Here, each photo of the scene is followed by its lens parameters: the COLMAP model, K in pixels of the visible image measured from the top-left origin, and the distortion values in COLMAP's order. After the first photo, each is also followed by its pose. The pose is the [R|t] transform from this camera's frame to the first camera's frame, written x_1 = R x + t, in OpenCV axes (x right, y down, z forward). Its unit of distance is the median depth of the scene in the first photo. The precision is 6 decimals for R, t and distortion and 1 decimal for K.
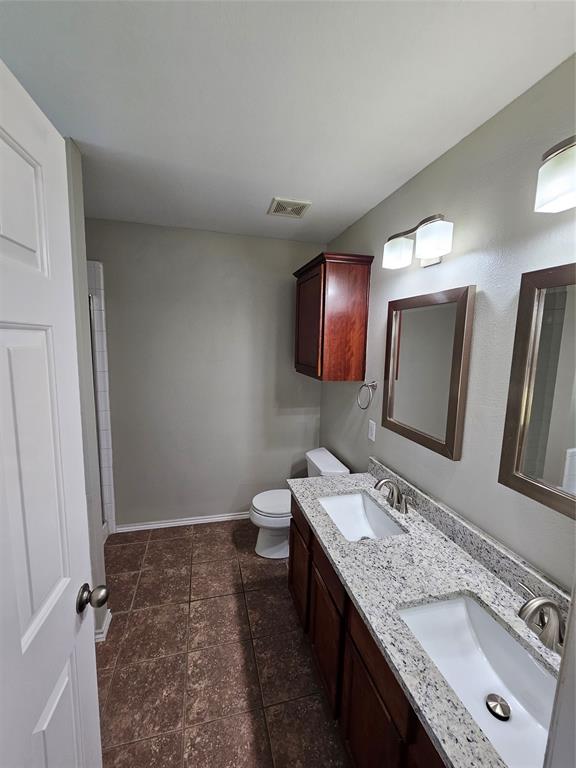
lens RADIAL K [[315.2, 0, 288.0], [0, 315.2, 384.0], [0, 0, 1]] dist [-0.001276, 0.000971]
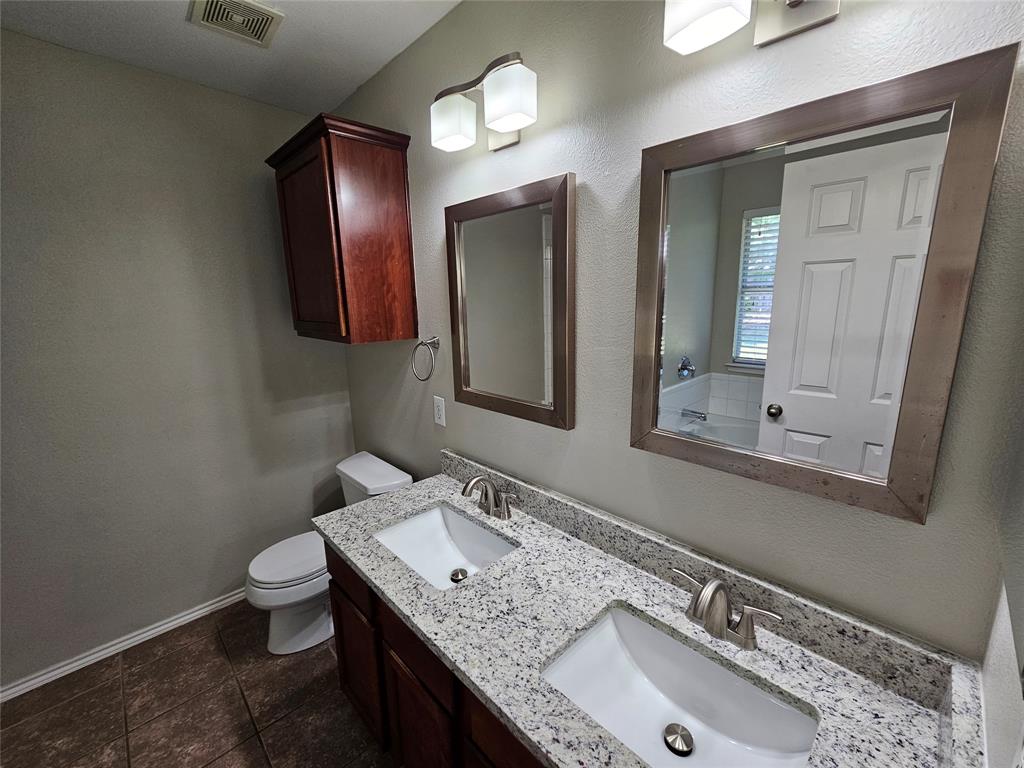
lens RADIAL K [[420.3, 0, 513.8], [0, 420.3, 387.0], [0, 0, 1]] dist [-0.001276, 0.000971]
pose [[0.870082, -0.138629, 0.473010, -0.014385], [0.103522, 0.989626, 0.099613, 0.031492], [-0.481913, -0.037705, 0.875408, 0.185717]]
